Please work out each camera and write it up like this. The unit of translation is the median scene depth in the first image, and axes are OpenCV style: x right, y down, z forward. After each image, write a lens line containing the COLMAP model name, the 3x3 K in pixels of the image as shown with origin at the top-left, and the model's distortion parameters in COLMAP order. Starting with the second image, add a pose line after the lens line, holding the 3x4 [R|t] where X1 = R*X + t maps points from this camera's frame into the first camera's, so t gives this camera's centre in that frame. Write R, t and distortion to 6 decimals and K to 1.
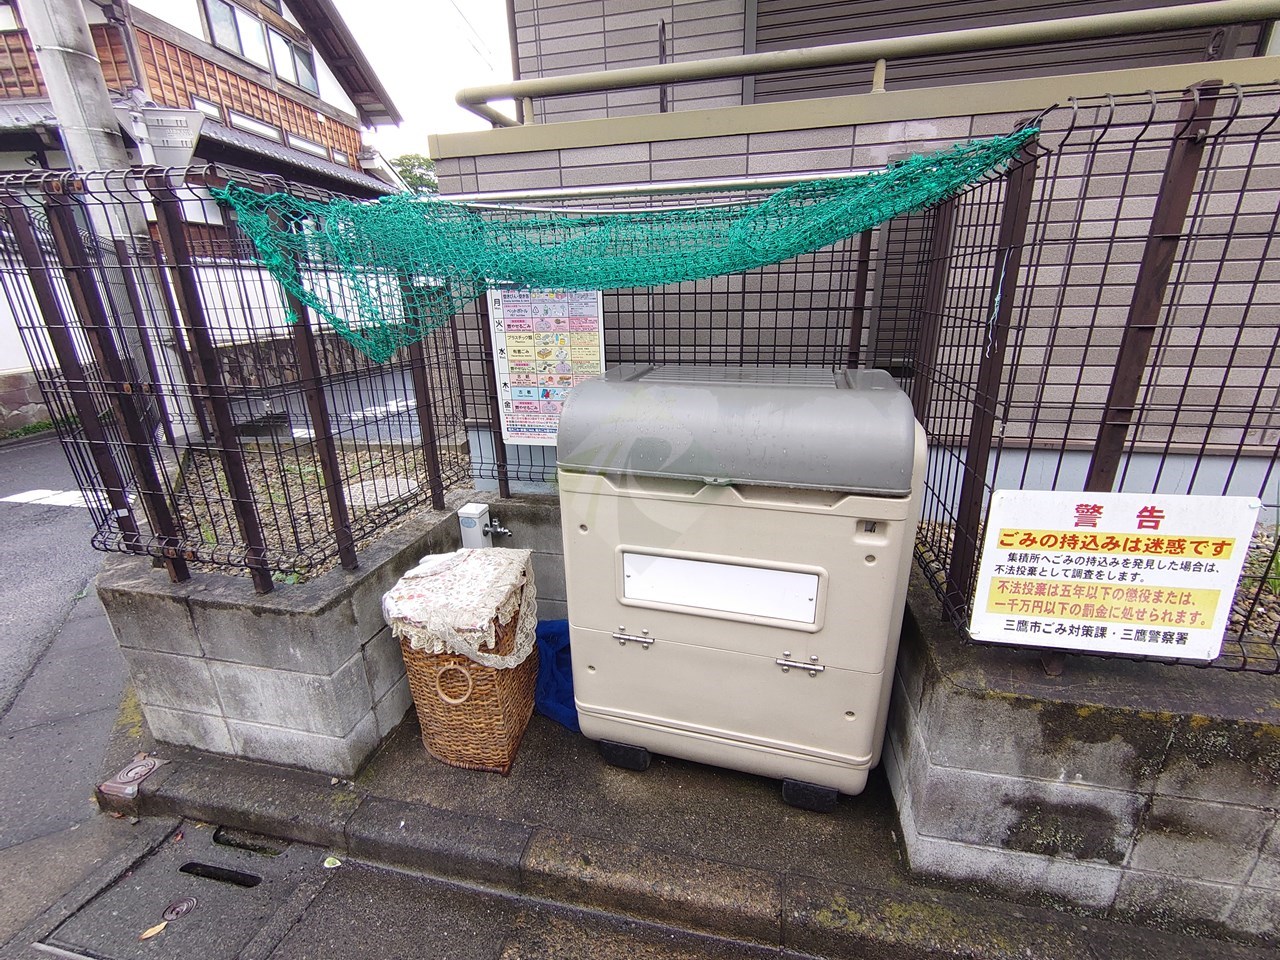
lens RADIAL K [[551.7, 0, 641.5], [0, 551.7, 472.9], [0, 0, 1]] dist [-0.002163, -0.000502]
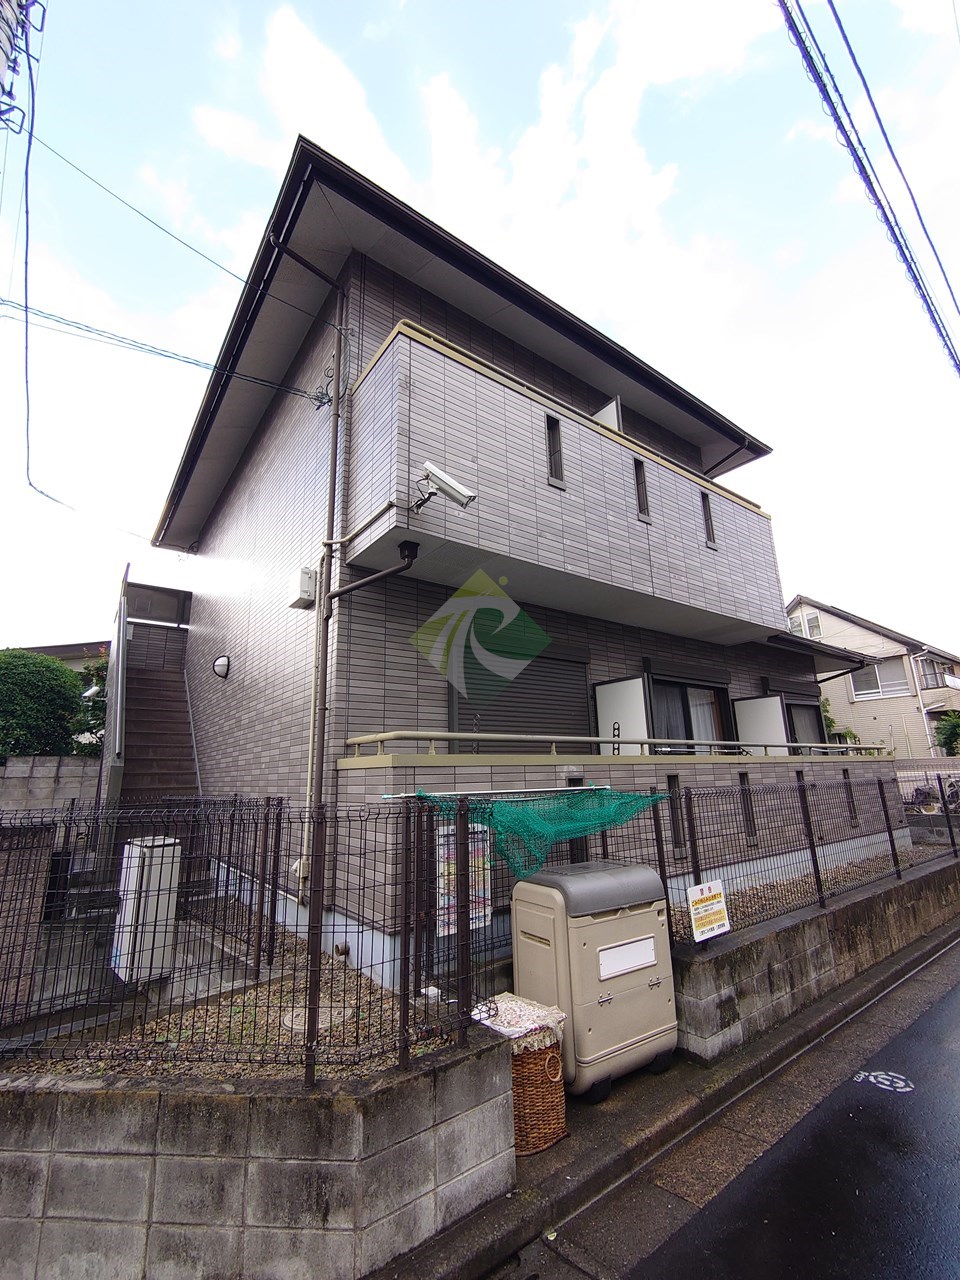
lens RADIAL K [[551.7, 0, 481.3], [0, 551.7, 641.9], [0, 0, 1]] dist [-0.002163, -0.000502]
pose [[0.649503, 0.185179, 0.737465, -2.583423], [0.259074, 0.857958, -0.443608, -0.083971], [-0.714861, 0.479183, 0.509272, -0.499089]]
